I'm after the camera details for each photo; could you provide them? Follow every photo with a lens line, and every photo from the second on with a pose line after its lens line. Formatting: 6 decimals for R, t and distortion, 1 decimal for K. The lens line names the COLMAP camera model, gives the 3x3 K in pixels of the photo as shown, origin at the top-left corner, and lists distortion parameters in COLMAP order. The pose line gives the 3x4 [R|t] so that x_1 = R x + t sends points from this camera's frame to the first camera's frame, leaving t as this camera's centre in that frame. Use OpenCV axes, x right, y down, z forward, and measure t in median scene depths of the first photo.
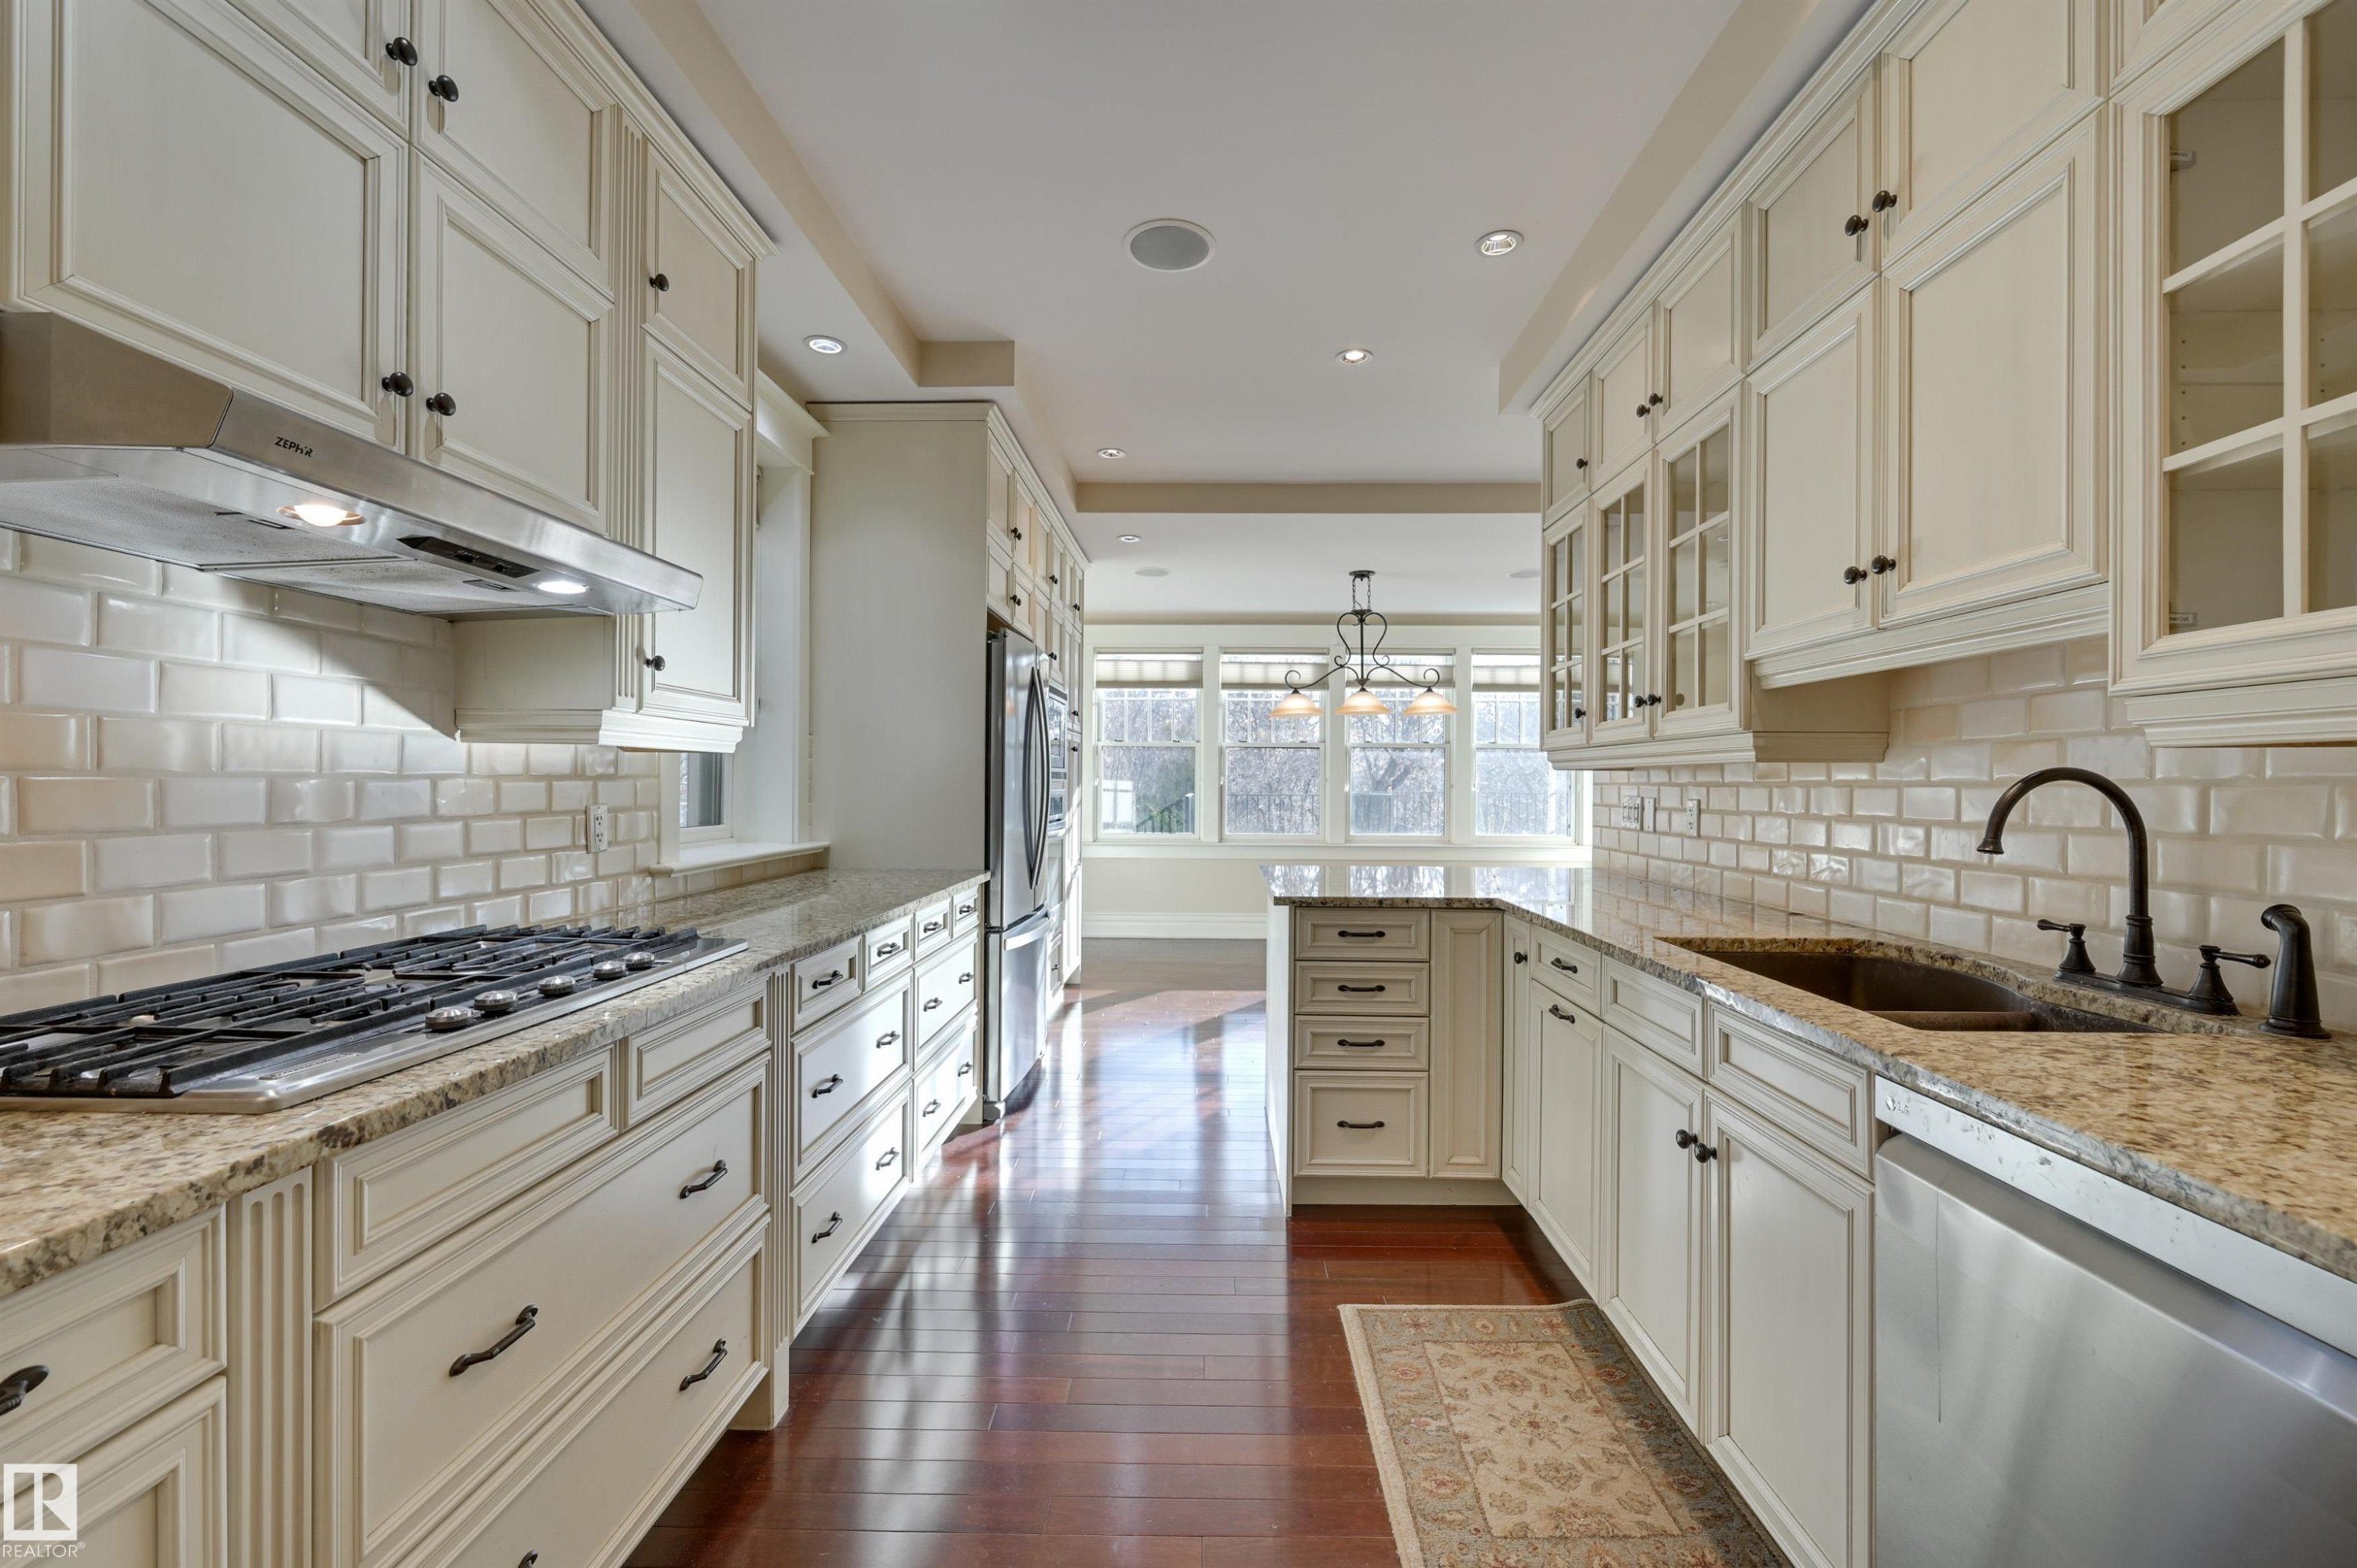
lens RADIAL K [[926.7, 0, 1208.0], [0, 926.7, 778.5], [0, 0, 1]] dist [0.000631, 0.000180]
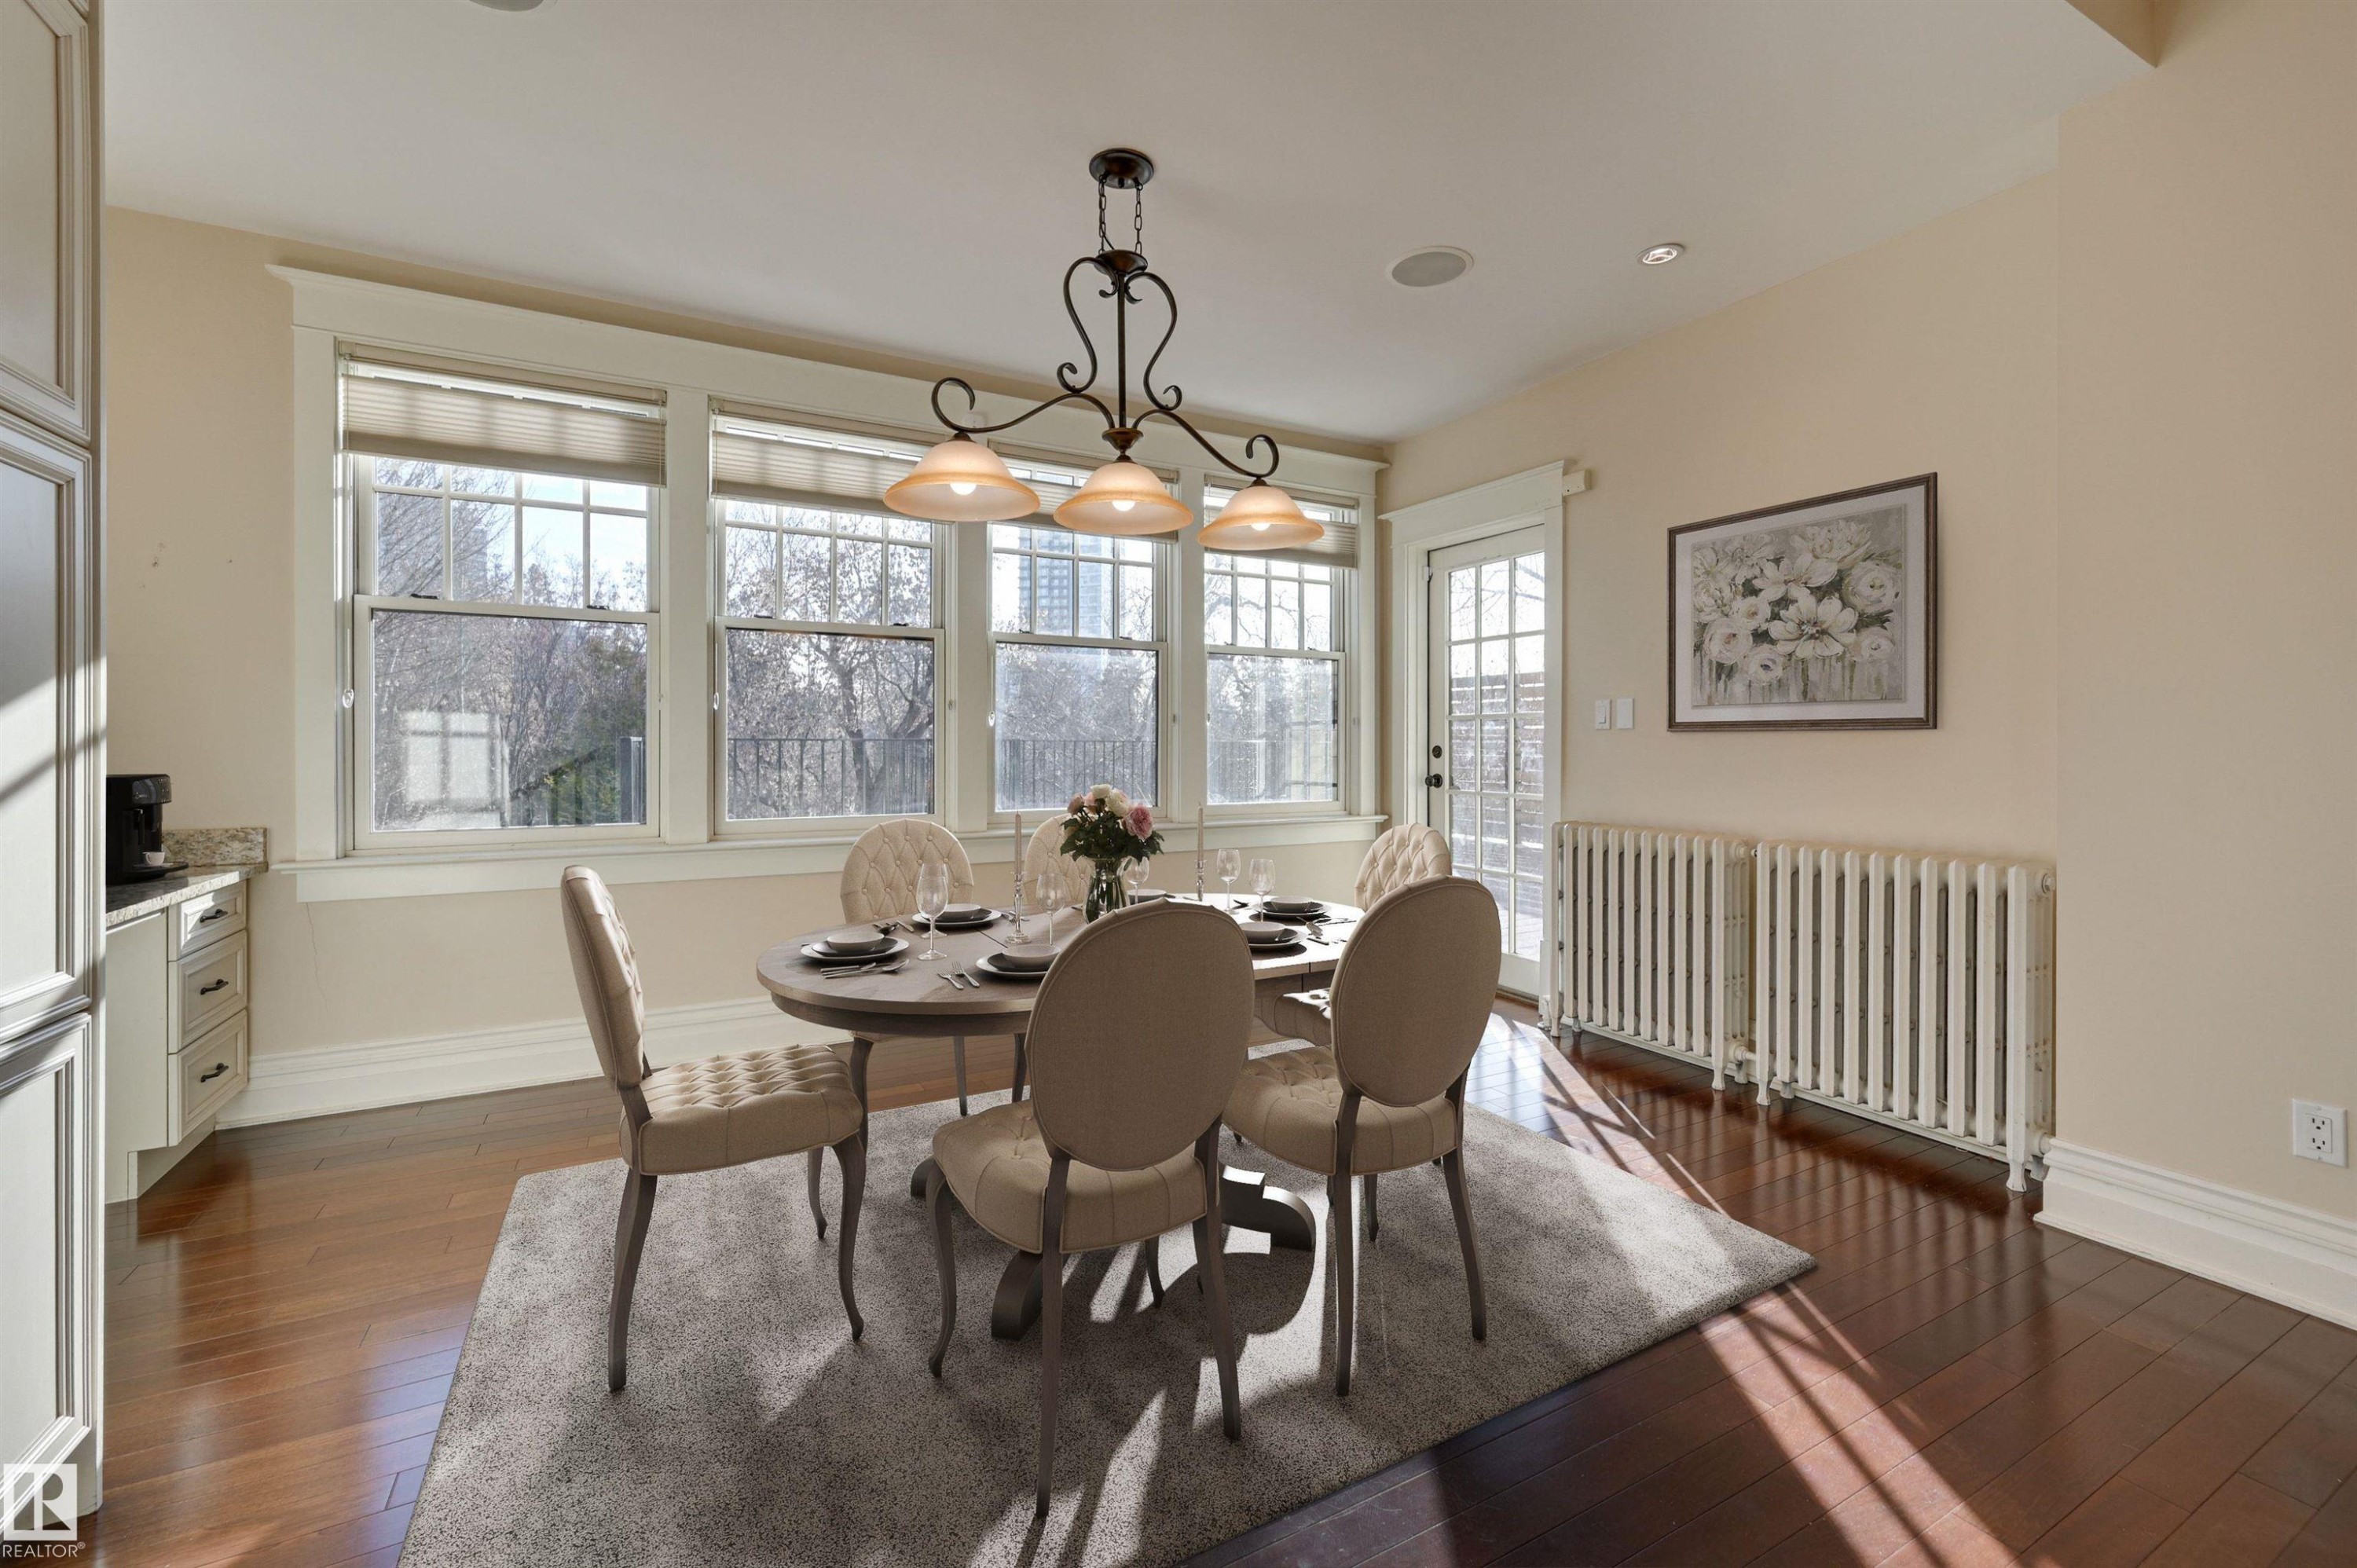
lens RADIAL K [[943.7, 0, 1182.2], [0, 943.7, 743.4], [0, 0, 1]] dist [0.000454, 0.000150]
pose [[0.877122, -0.004161, 0.480249, -0.005796], [0.002161, 0.999987, 0.004718, 0.020766], [-0.480263, -0.003100, 0.877119, 0.498061]]
